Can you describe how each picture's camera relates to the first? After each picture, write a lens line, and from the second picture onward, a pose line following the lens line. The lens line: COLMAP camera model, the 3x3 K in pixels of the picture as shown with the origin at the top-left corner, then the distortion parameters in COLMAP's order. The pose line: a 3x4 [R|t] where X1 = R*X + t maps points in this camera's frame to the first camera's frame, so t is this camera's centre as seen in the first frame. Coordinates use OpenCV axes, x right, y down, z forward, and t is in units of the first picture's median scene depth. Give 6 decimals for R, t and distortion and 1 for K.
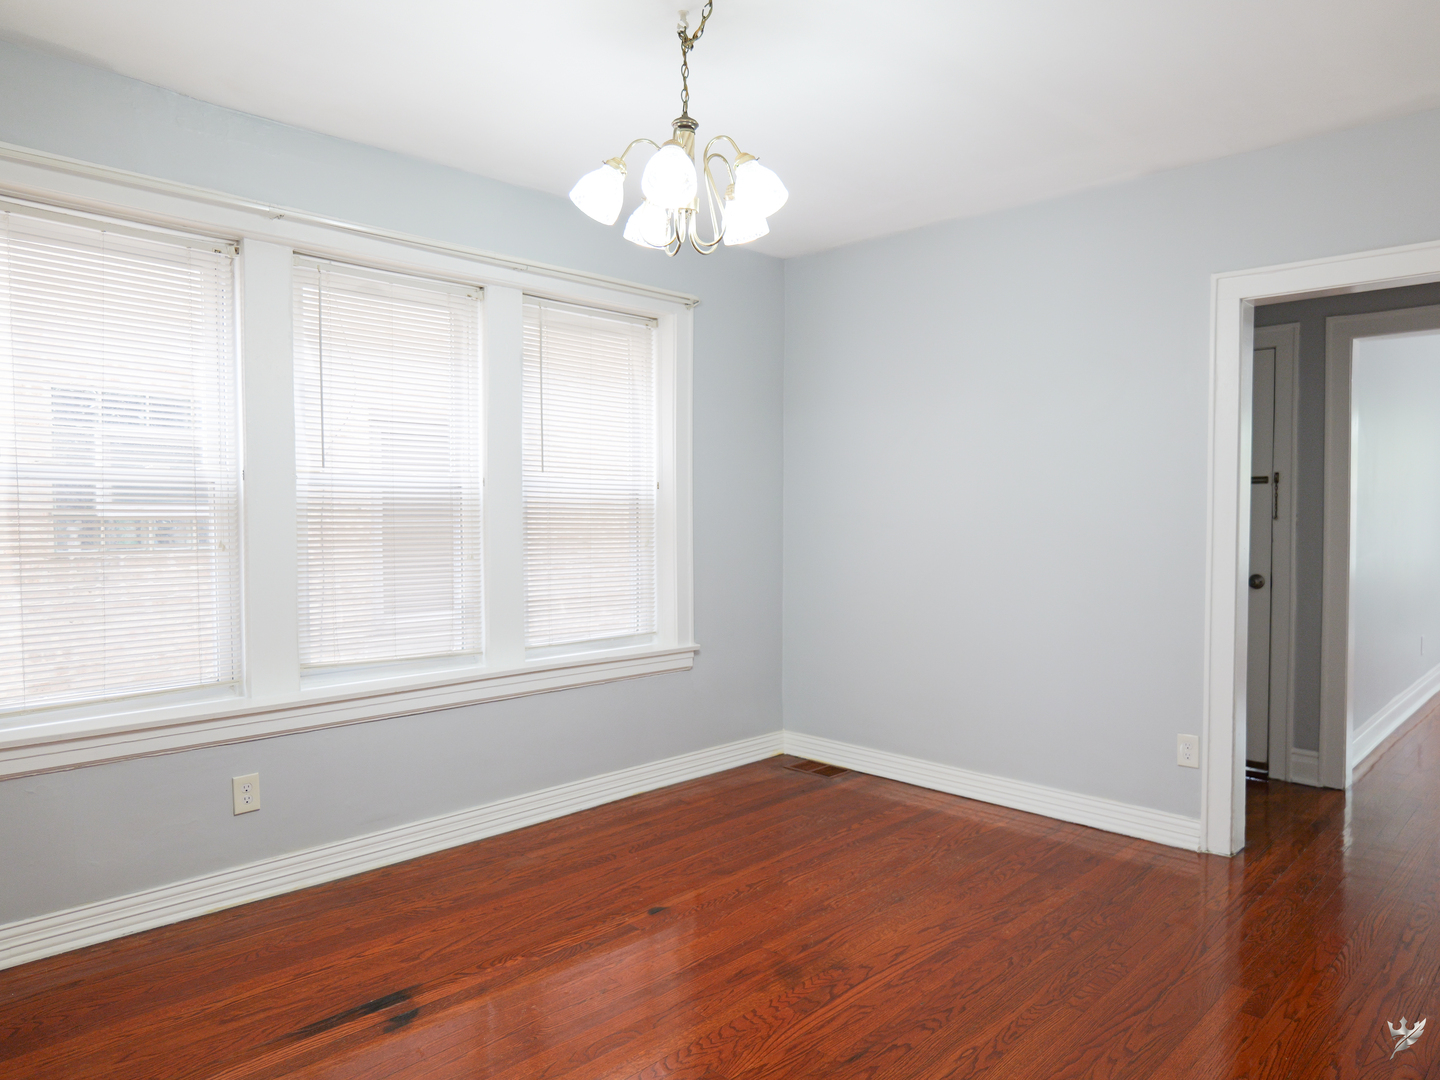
lens RADIAL K [[960.2, 0, 748.7], [0, 960.2, 547.9], [0, 0, 1]] dist [-0.041985, 0.022027]
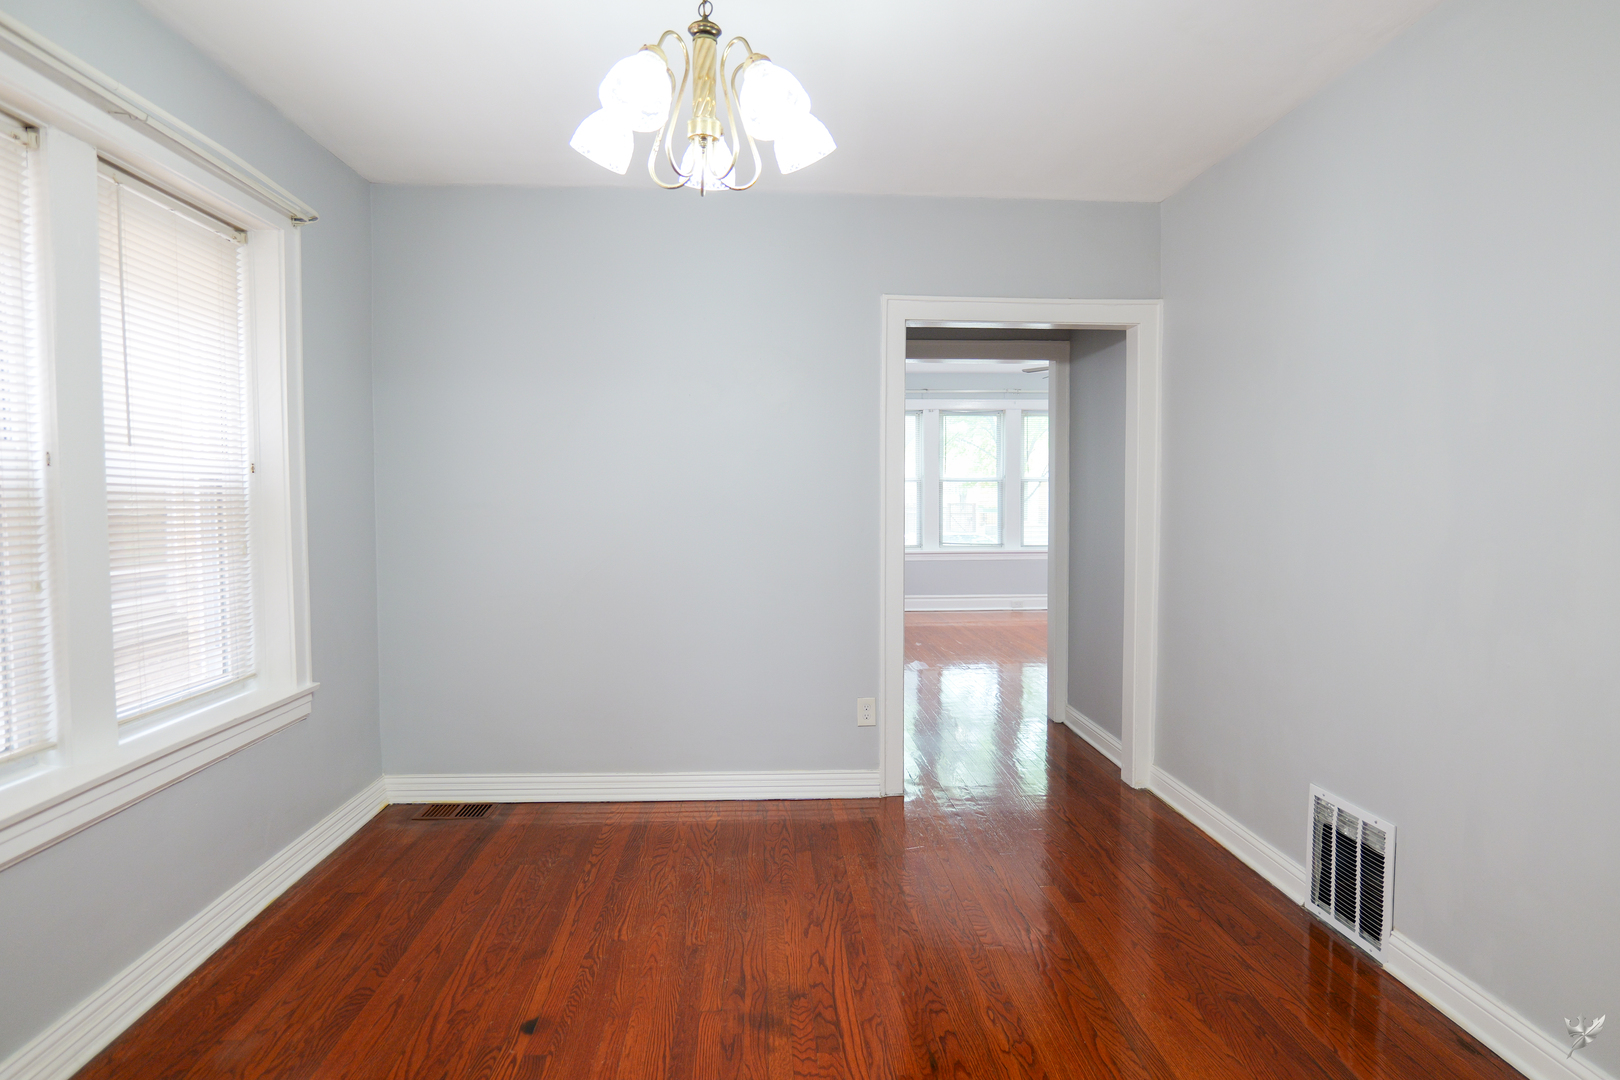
lens RADIAL K [[973.4, 0, 836.2], [0, 973.4, 546.8], [0, 0, 1]] dist [-0.015610, 0.003815]
pose [[0.668187, -0.040560, 0.742887, -0.399150], [0.026548, 0.999177, 0.030674, -0.020240], [-0.743520, -0.000774, 0.668714, 0.234409]]
